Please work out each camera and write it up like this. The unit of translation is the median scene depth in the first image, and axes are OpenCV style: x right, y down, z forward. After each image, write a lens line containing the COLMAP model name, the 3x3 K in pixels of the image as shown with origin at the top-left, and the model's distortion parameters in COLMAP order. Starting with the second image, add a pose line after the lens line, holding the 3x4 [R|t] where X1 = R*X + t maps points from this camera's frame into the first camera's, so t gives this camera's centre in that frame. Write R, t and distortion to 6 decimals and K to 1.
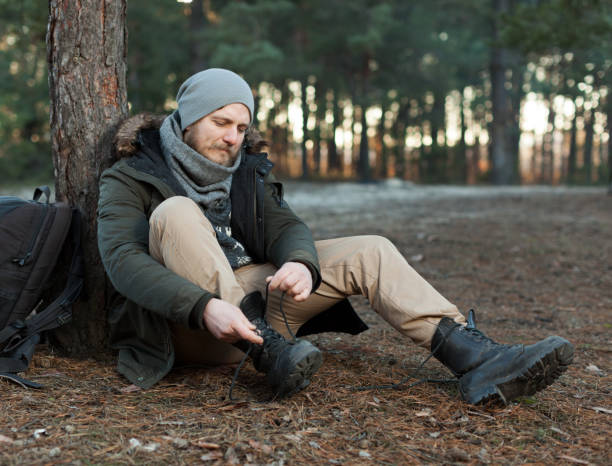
lens RADIAL K [[964.8, 0, 265.3], [0, 964.8, 236.1], [0, 0, 1]] dist [0.036600, 0.000000]
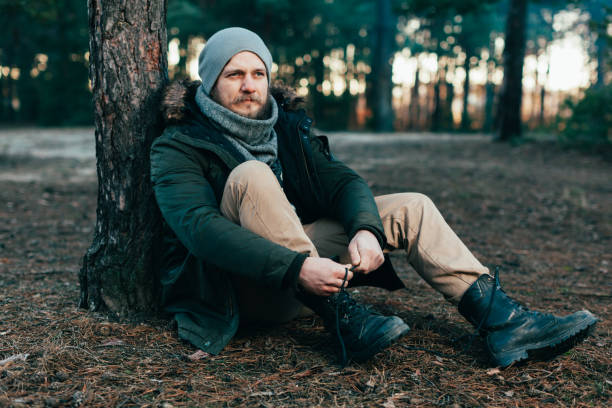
lens RADIAL K [[845.6, 0, 295.4], [0, 845.6, 204.6], [0, 0, 1]] dist [0.037605, 0.000000]
pose [[0.988393, -0.010979, 0.151520, -0.151756], [0.005389, 0.999291, 0.037254, -0.028489], [-0.151821, -0.036005, 0.987752, 0.102284]]
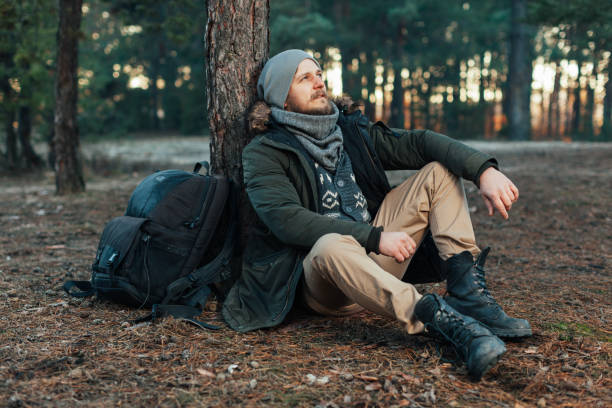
lens RADIAL K [[845.6, 0, 310.3], [0, 845.6, 207.3], [0, 0, 1]] dist [0.037605, 0.000000]
pose [[0.999959, 0.001054, 0.008987, -0.105628], [-0.001337, 0.999501, 0.031573, -0.027075], [-0.008949, -0.031583, 0.999461, -0.058065]]
